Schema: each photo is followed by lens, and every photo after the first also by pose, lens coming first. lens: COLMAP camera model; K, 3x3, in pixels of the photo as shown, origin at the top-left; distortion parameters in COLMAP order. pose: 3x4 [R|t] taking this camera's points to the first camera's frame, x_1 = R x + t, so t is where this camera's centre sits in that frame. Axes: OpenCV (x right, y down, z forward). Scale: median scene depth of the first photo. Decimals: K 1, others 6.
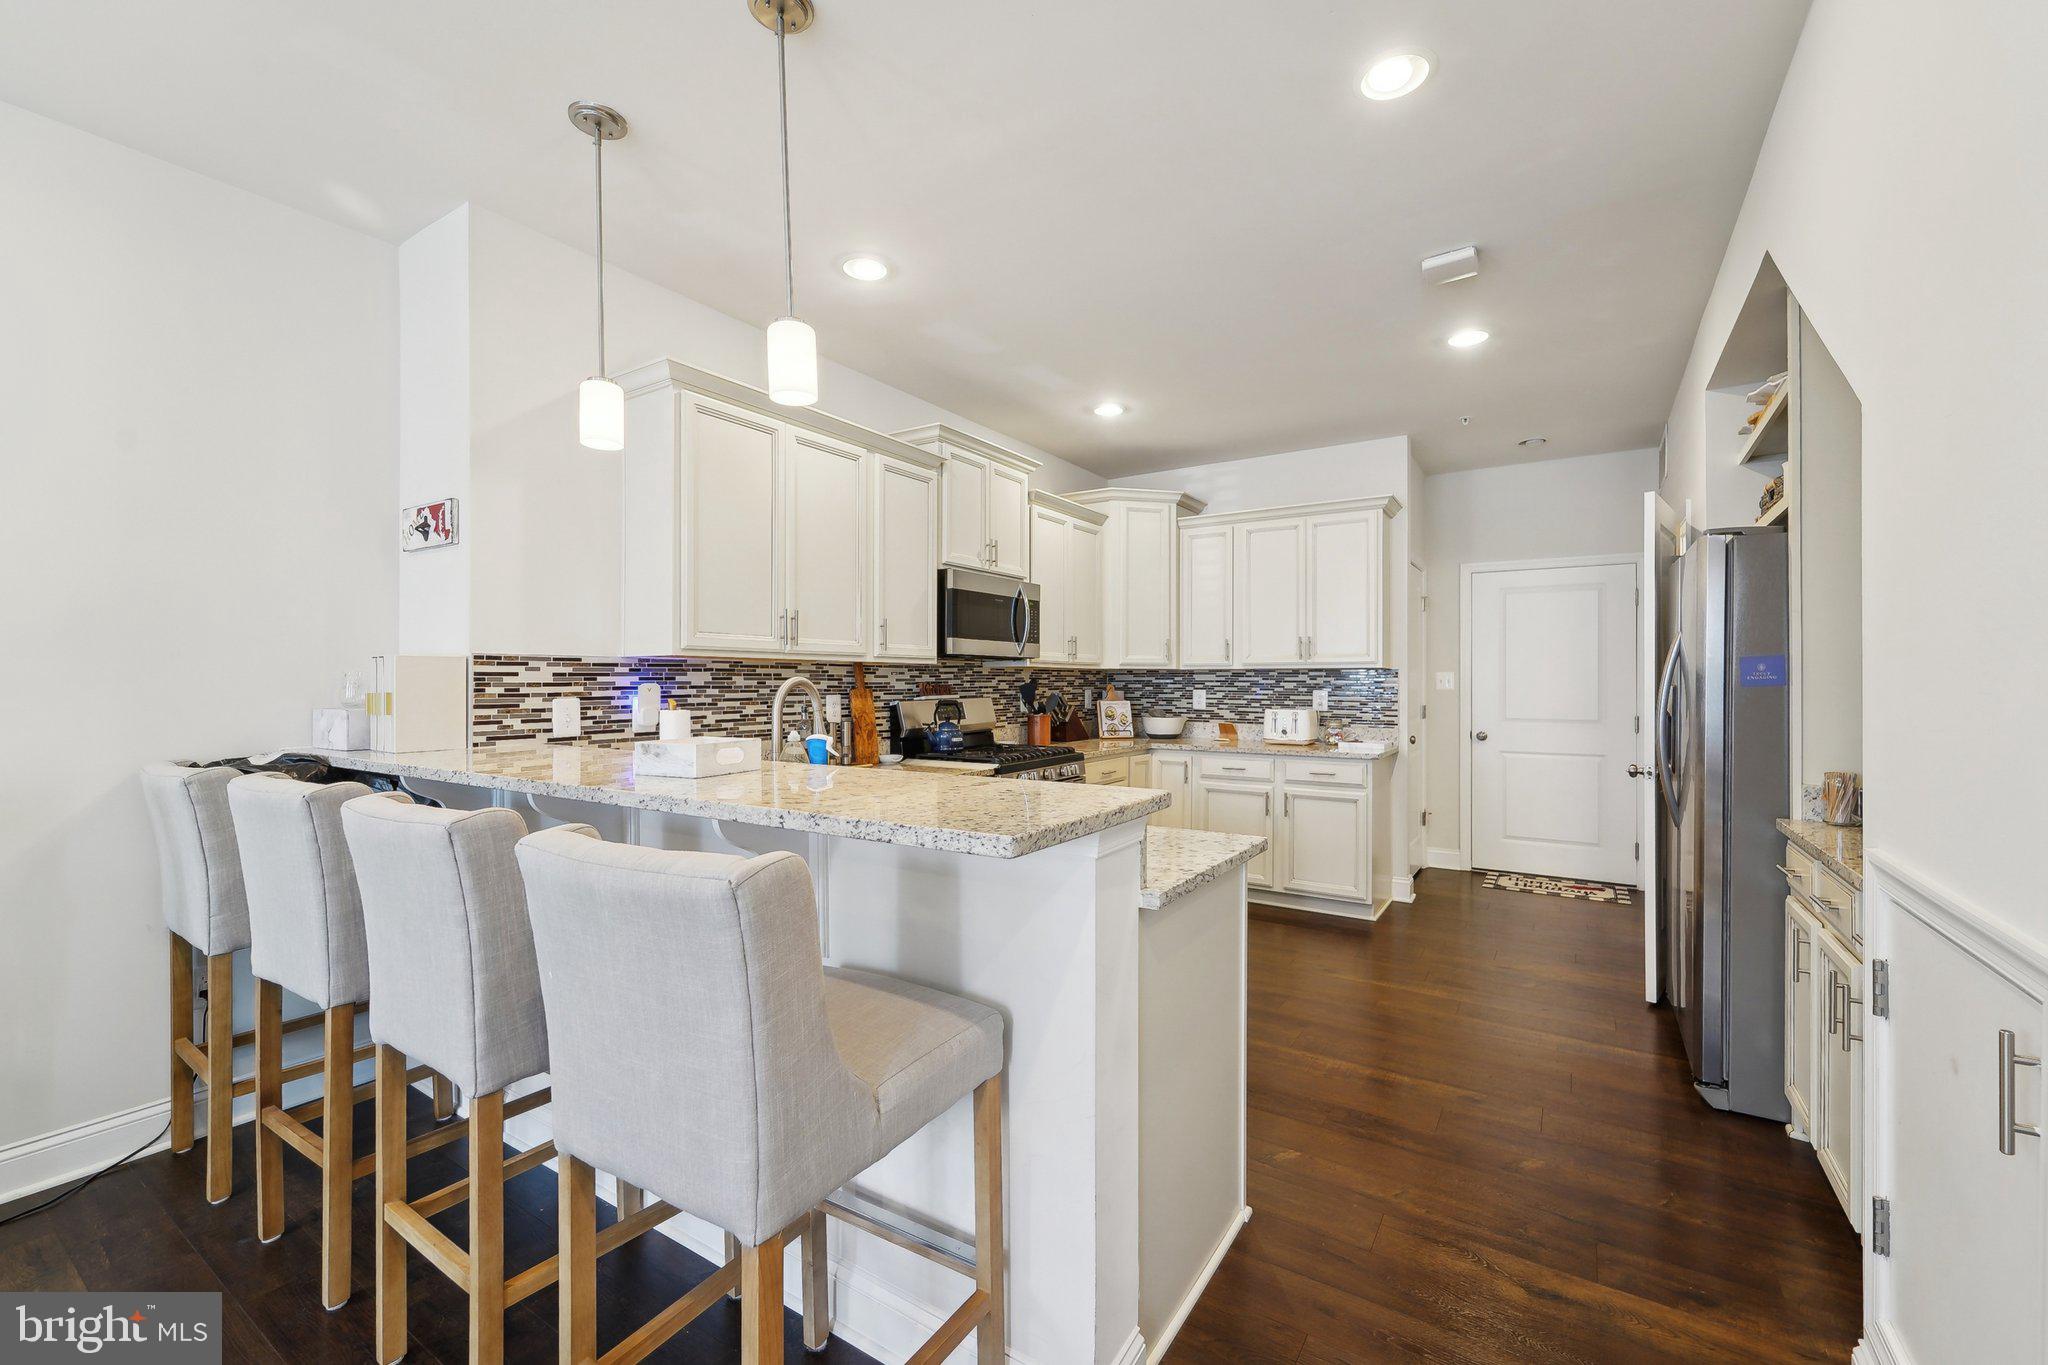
lens RADIAL K [[845.1, 0, 1024.3], [0, 845.1, 684.8], [0, 0, 1]] dist [0.004343, -0.001909]
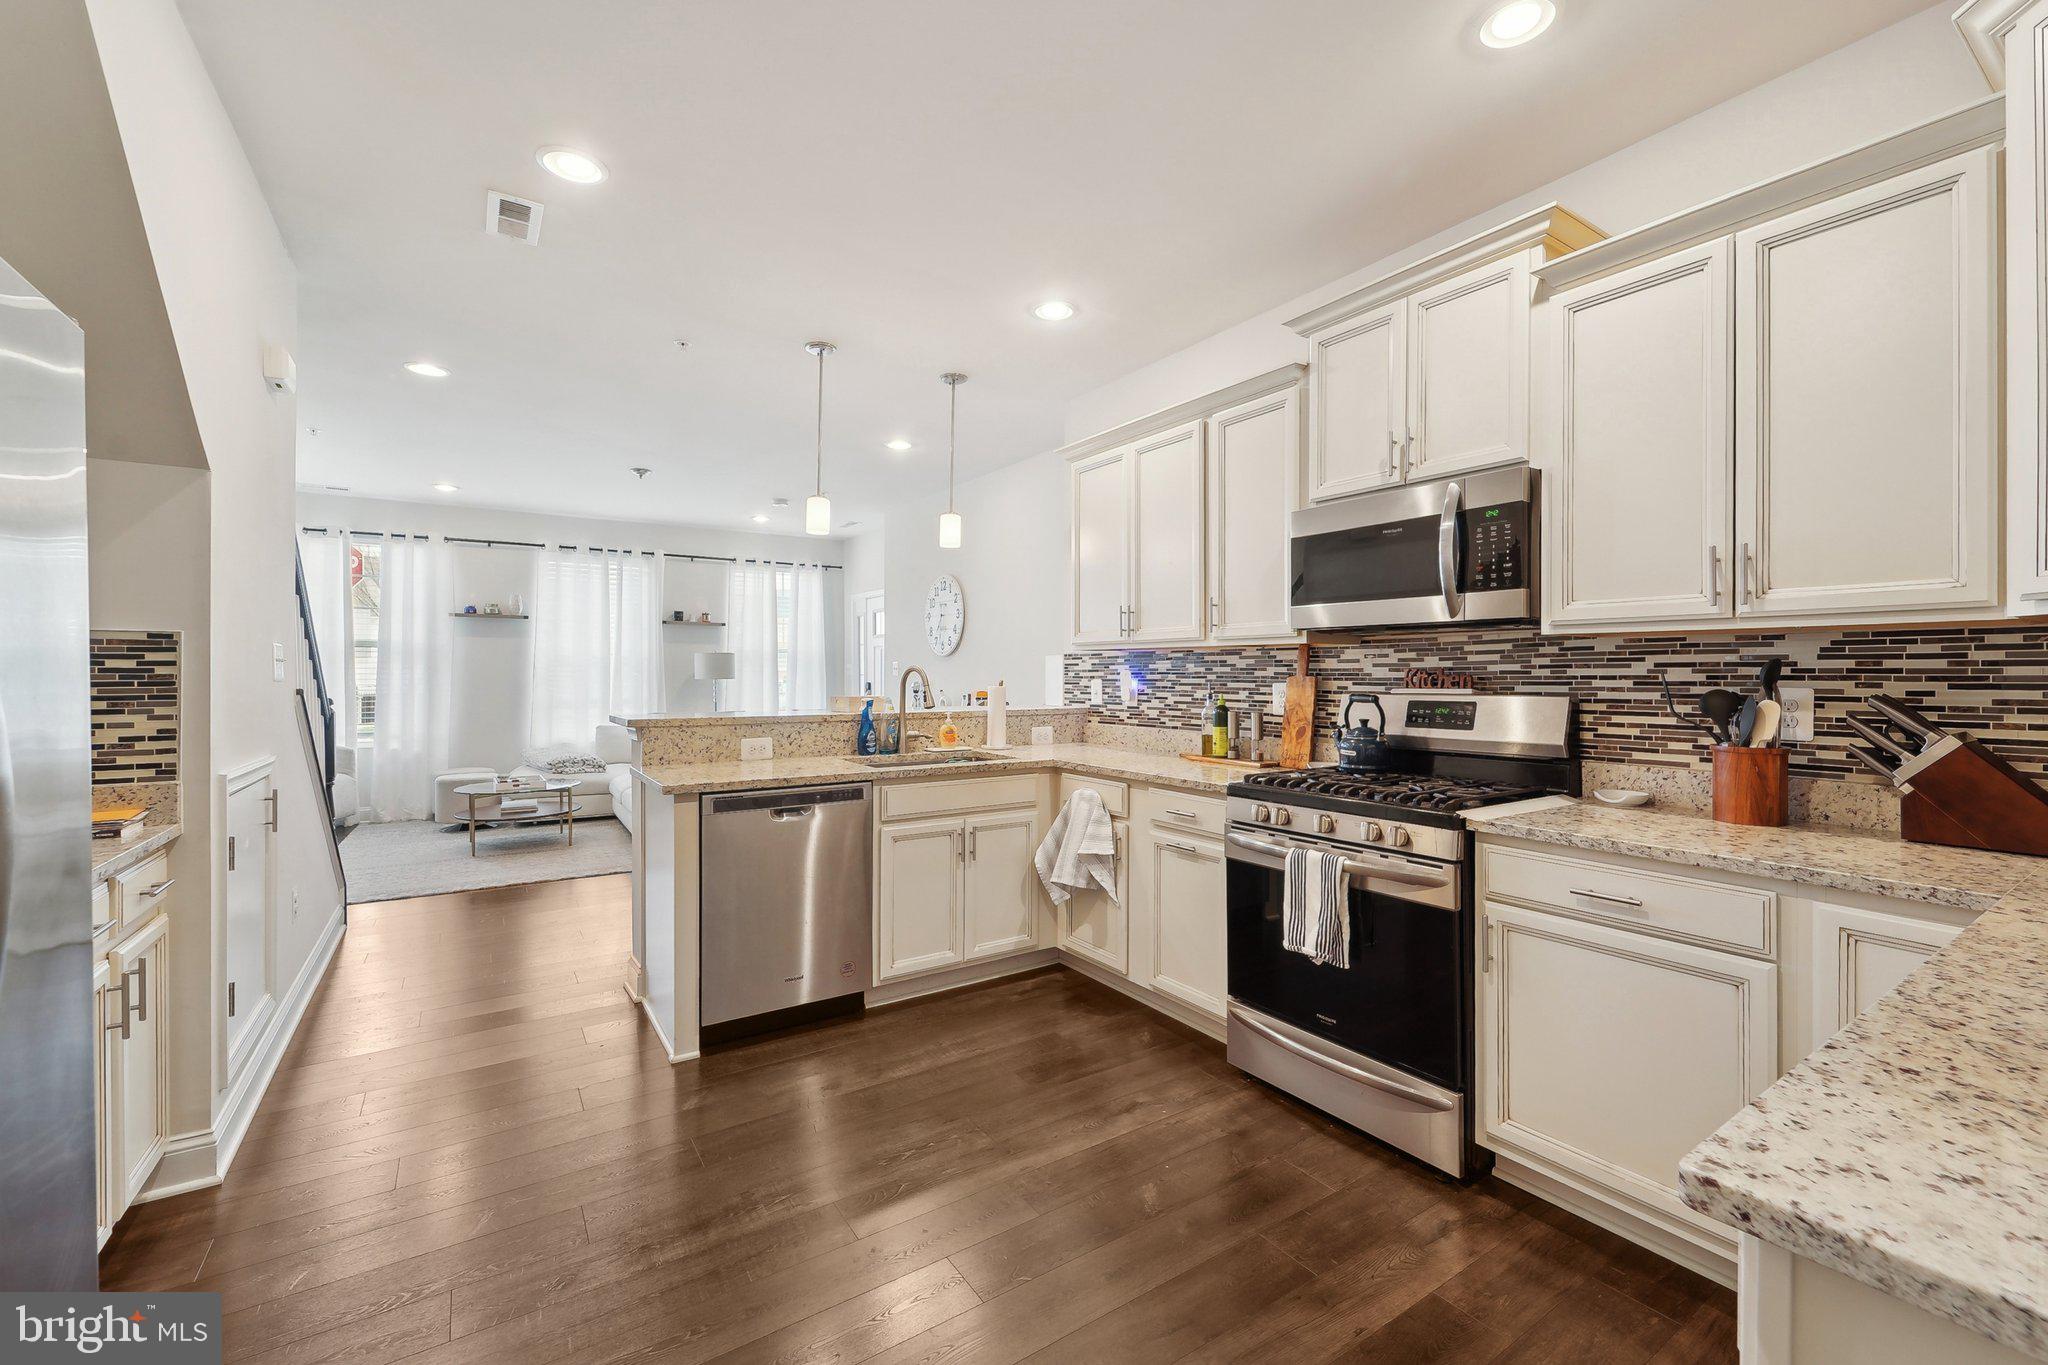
lens RADIAL K [[845.1, 0, 1023.6], [0, 845.1, 674.0], [0, 0, 1]] dist [0.004343, -0.001909]
pose [[-0.399994, 0.001442, -0.916516, 0.767001], [-0.003744, 0.999988, 0.003207, 0.000950], [0.916510, 0.004714, -0.399984, 1.230440]]
